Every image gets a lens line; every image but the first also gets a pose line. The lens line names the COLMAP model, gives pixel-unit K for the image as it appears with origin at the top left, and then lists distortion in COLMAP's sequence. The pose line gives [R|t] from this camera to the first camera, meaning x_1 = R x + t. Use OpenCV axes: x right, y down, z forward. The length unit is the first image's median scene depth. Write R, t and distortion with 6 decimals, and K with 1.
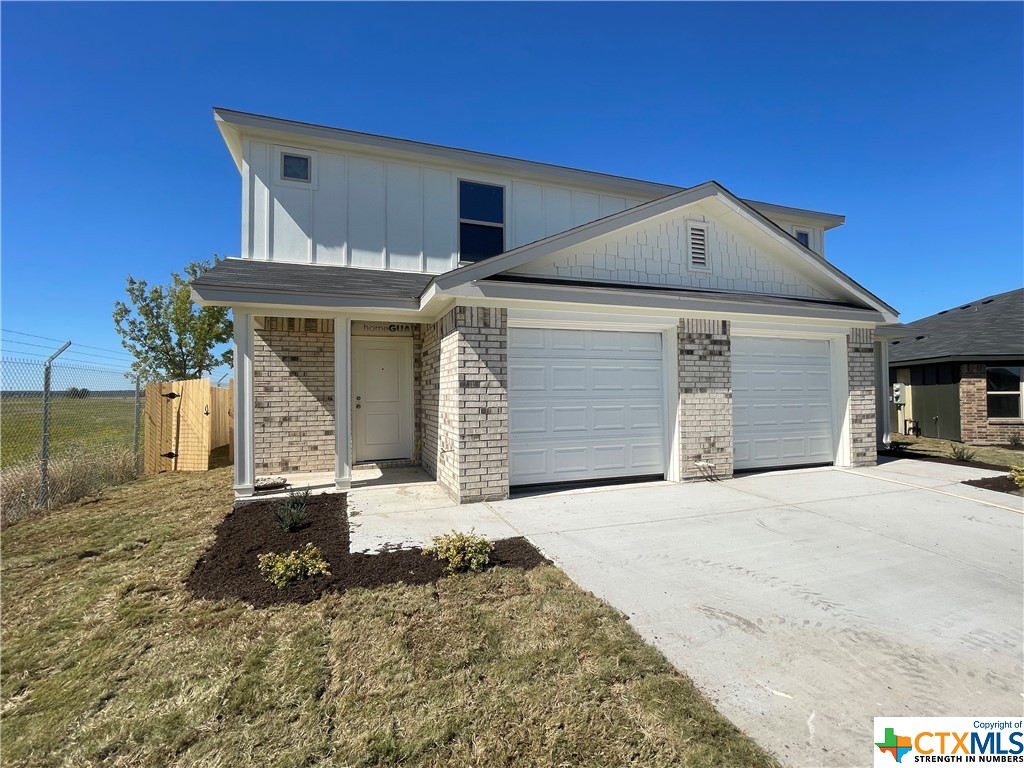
lens RADIAL K [[457.9, 0, 512.7], [0, 457.9, 413.1], [0, 0, 1]] dist [0.000961, 0.000069]
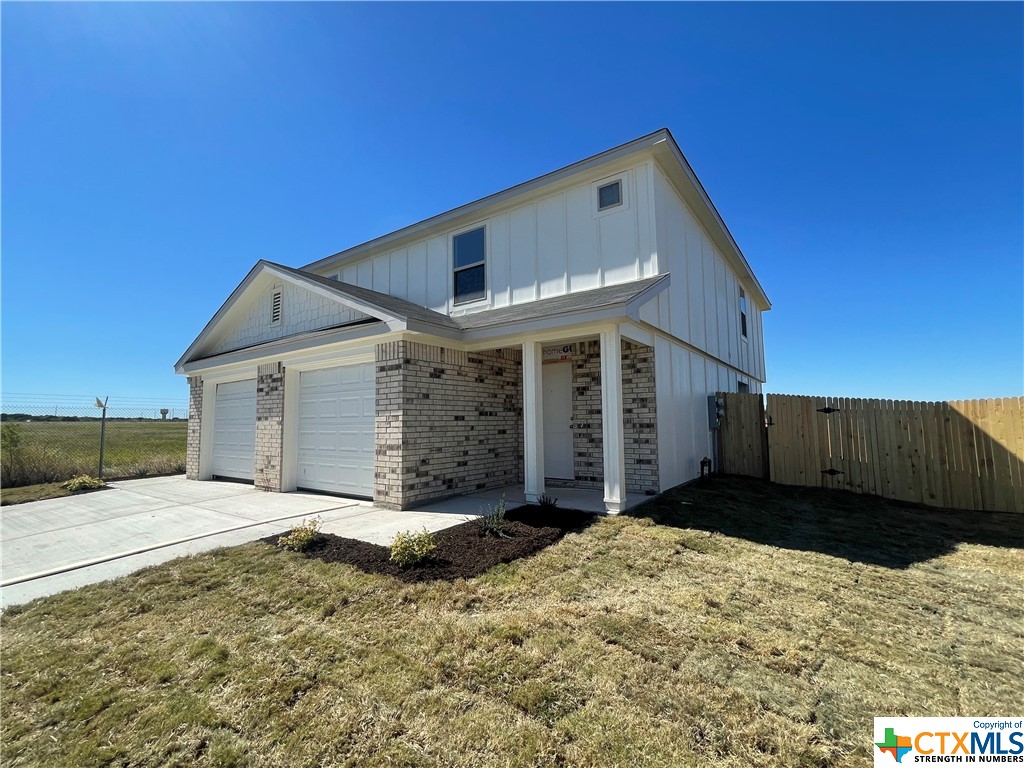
lens RADIAL K [[447.1, 0, 512.0], [0, 447.1, 384.0], [0, 0, 1]] dist [0.000697, 0.000026]
pose [[0.573104, -0.052301, -0.817812, 1.569124], [0.005471, 0.998183, -0.060002, -0.057699], [0.819464, 0.029914, 0.572349, 0.717875]]
